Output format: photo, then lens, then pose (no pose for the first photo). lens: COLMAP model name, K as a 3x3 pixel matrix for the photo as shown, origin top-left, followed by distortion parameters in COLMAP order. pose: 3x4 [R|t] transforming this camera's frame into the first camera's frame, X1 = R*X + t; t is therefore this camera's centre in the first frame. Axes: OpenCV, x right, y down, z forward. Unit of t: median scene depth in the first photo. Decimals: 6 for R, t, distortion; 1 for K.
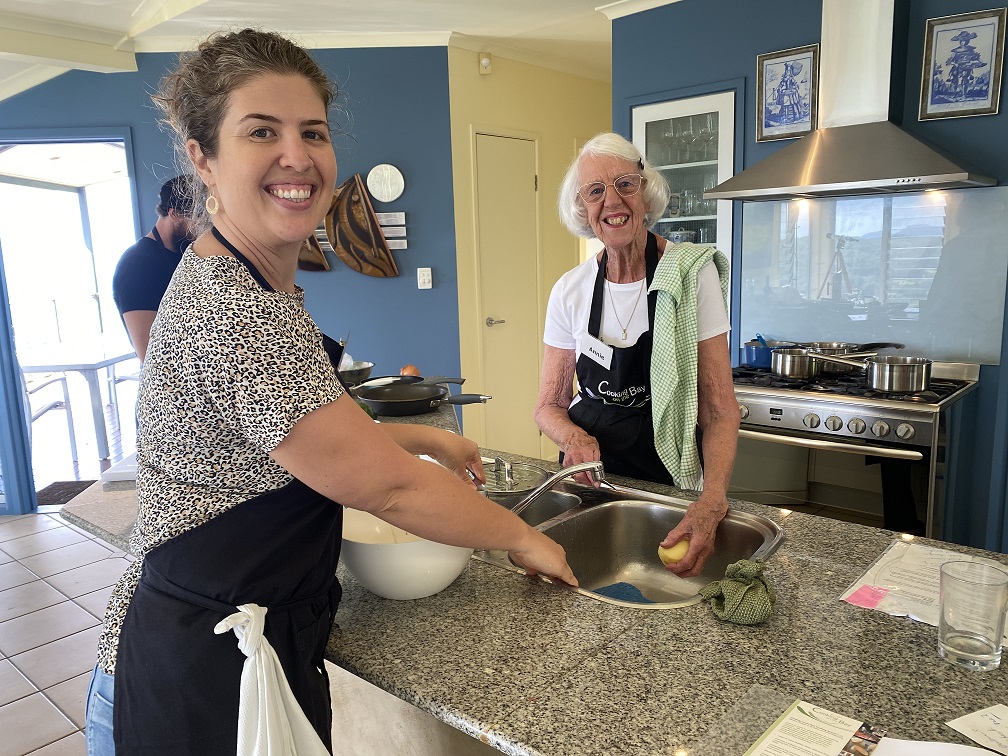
lens RADIAL K [[768.8, 0, 504.3], [0, 768.8, 378.5], [0, 0, 1]] dist [-0.006000, -0.011896]
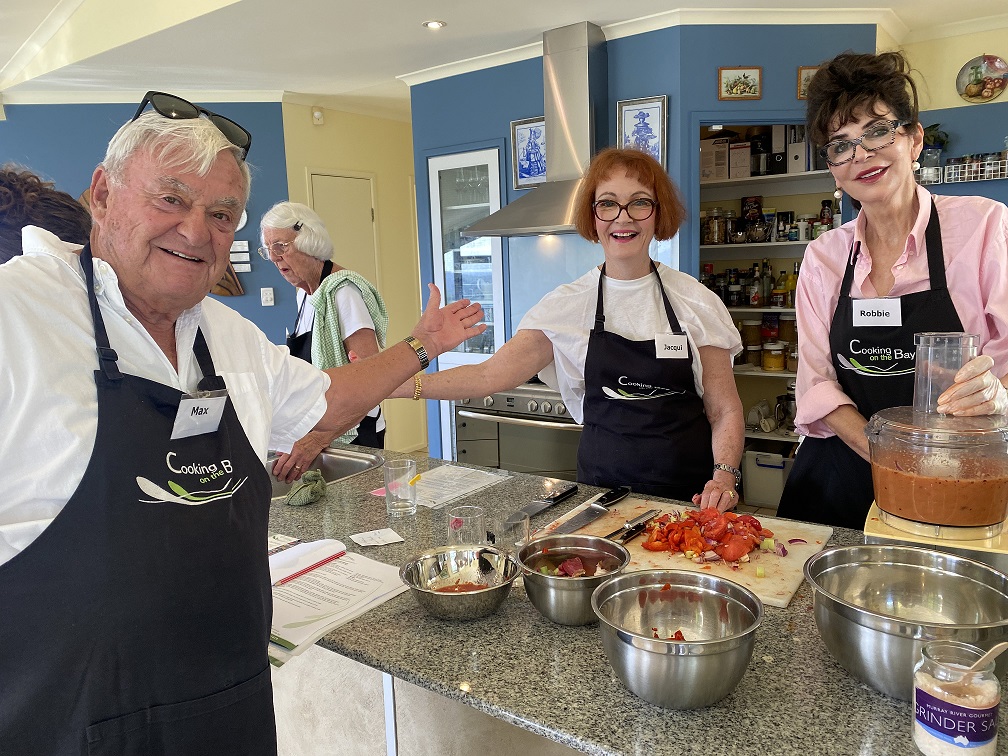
lens RADIAL K [[768.8, 0, 507.9], [0, 768.8, 385.7], [0, 0, 1]] dist [-0.006000, -0.011896]
pose [[0.996869, -0.007576, 0.078705, 0.217367], [0.008597, 0.999883, -0.012647, 0.029884], [-0.078600, 0.013284, 0.996818, -0.251892]]
